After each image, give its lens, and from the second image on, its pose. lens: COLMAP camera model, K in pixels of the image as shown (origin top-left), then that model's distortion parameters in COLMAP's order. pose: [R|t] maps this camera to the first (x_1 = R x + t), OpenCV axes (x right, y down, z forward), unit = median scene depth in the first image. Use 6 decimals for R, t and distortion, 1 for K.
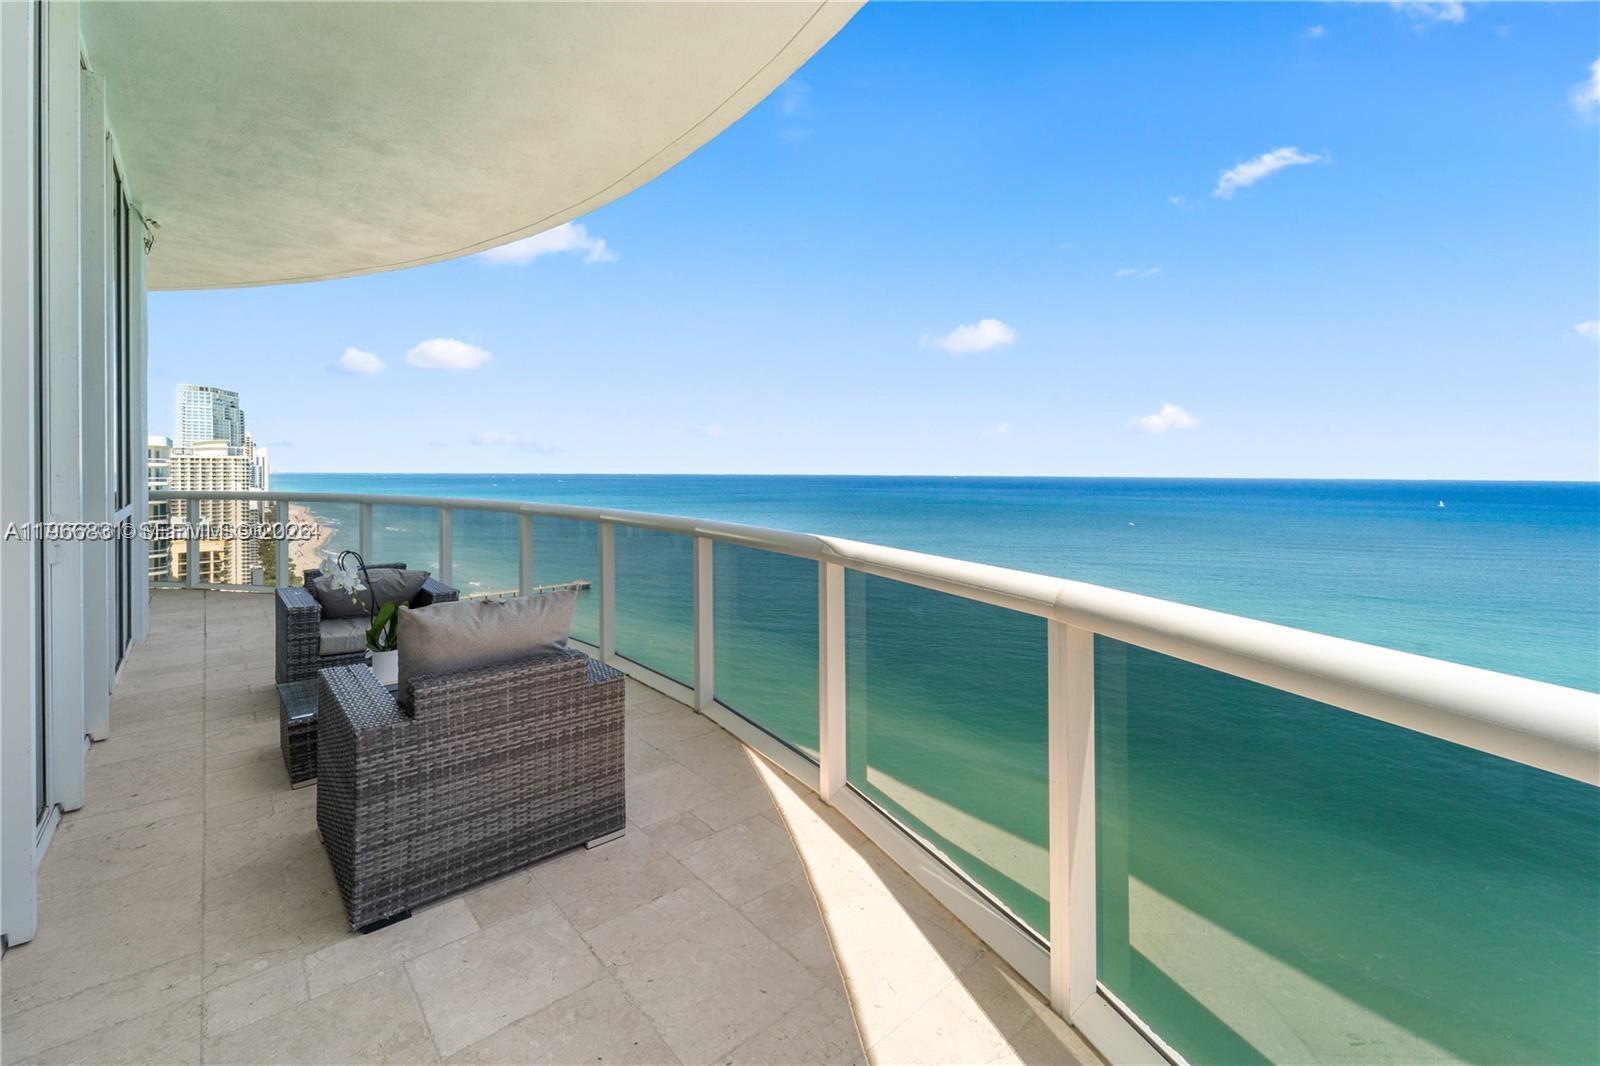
lens RADIAL K [[675.5, 0, 798.1], [0, 675.5, 452.8], [0, 0, 1]] dist [-0.000438, -0.001091]
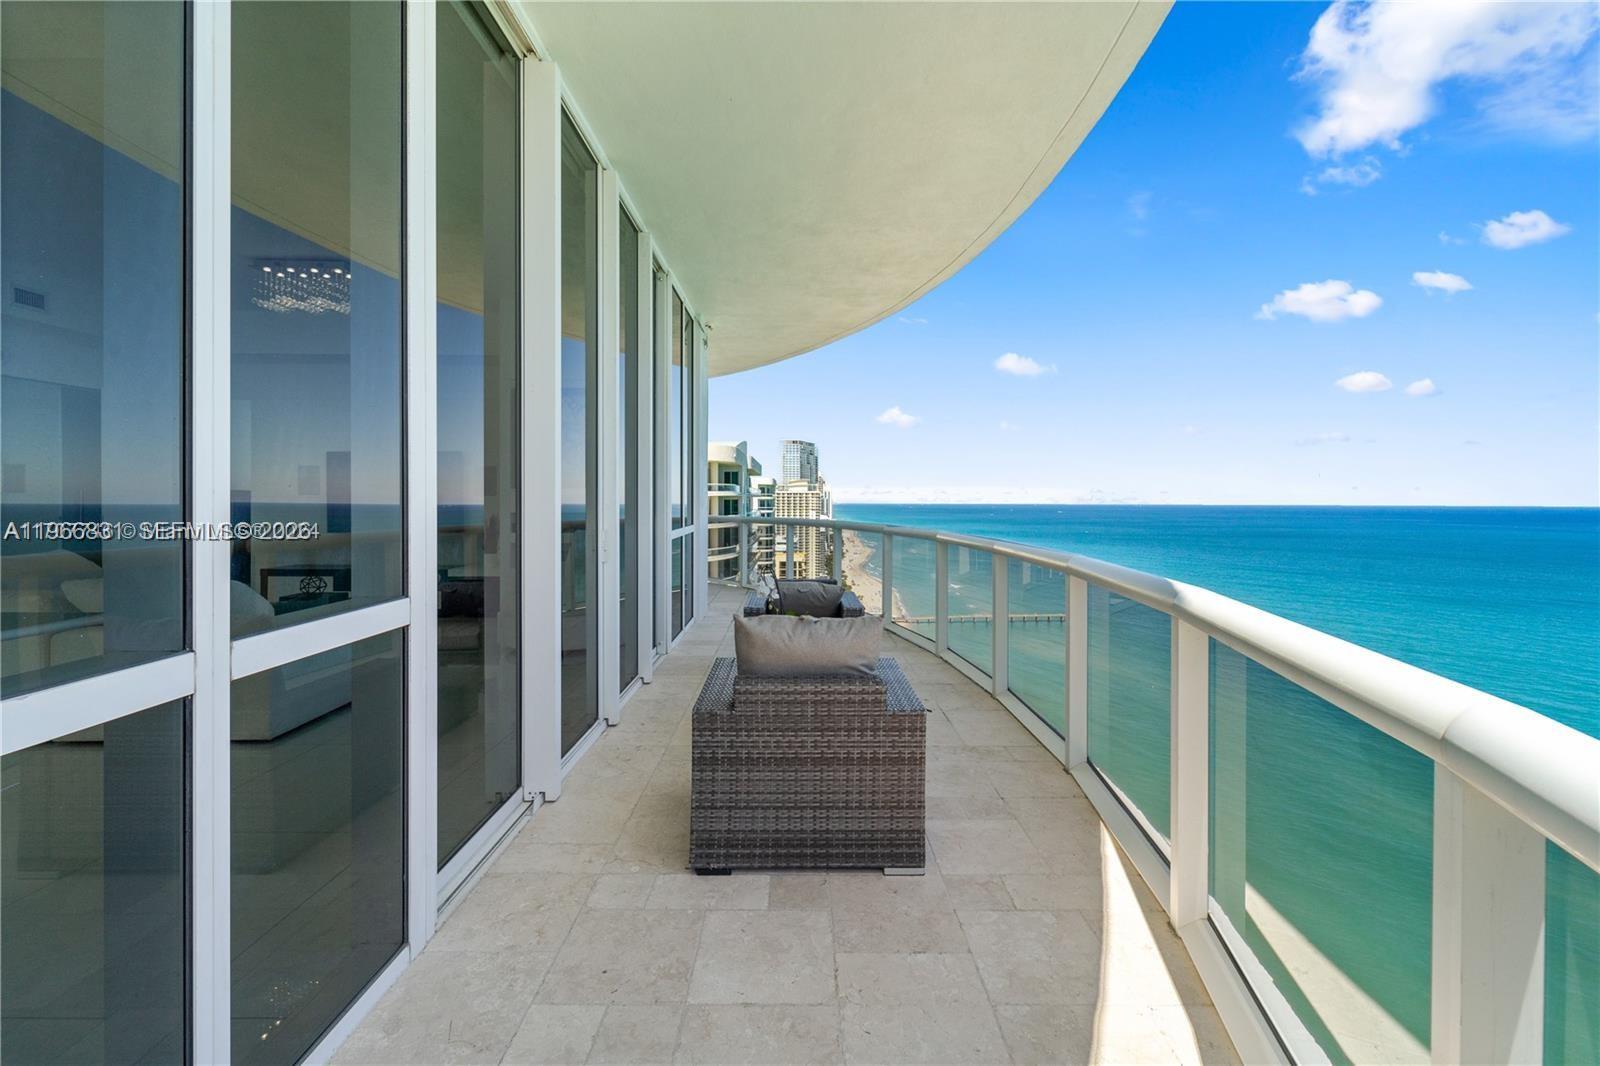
lens RADIAL K [[659.0, 0, 797.5], [0, 659.0, 494.4], [0, 0, 1]] dist [0.000719, -0.000273]
pose [[0.753473, -0.009387, -0.657411, 0.255135], [0.019846, 0.999767, 0.008471, 0.008089], [0.657179, -0.019430, 0.753484, 0.192240]]
